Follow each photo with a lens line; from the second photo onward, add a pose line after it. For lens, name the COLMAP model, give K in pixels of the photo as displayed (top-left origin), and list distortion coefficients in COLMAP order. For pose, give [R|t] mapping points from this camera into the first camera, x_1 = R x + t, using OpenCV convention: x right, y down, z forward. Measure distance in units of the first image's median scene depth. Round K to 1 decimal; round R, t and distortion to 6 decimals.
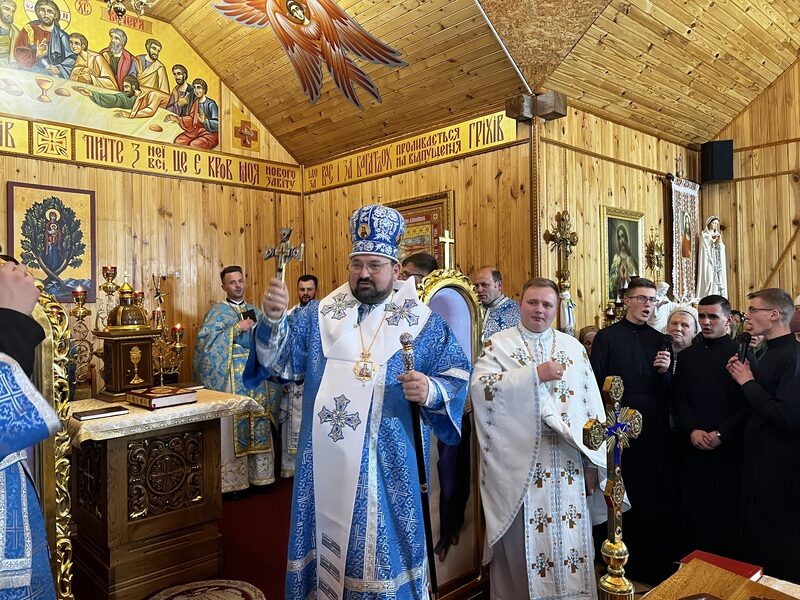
lens RADIAL K [[616.9, 0, 377.2], [0, 616.9, 292.1], [0, 0, 1]] dist [0.056040, -0.058974]
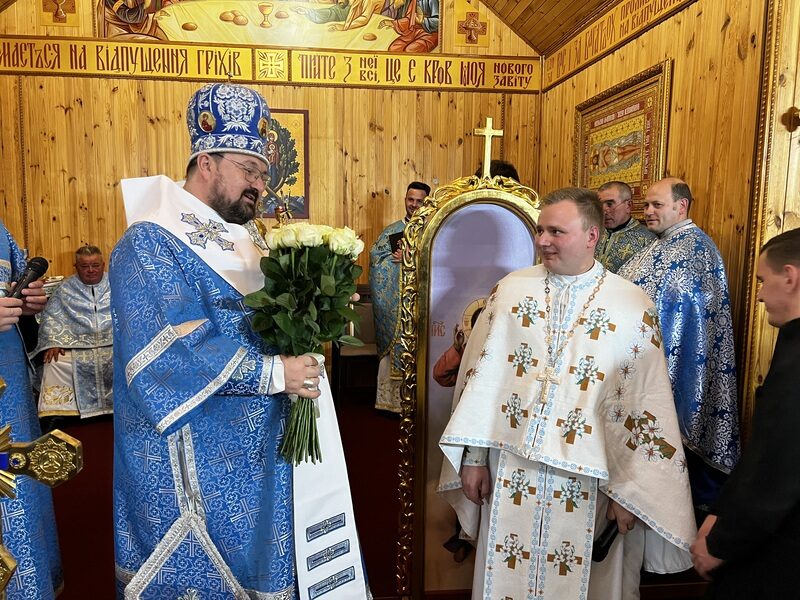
lens RADIAL K [[616.9, 0, 410.6], [0, 616.9, 293.6], [0, 0, 1]] dist [0.056040, -0.058974]
pose [[0.792228, 0.088920, -0.603712, 0.325356], [-0.013598, 0.991653, 0.128215, 0.005996], [0.610074, -0.093367, 0.786824, 0.256848]]
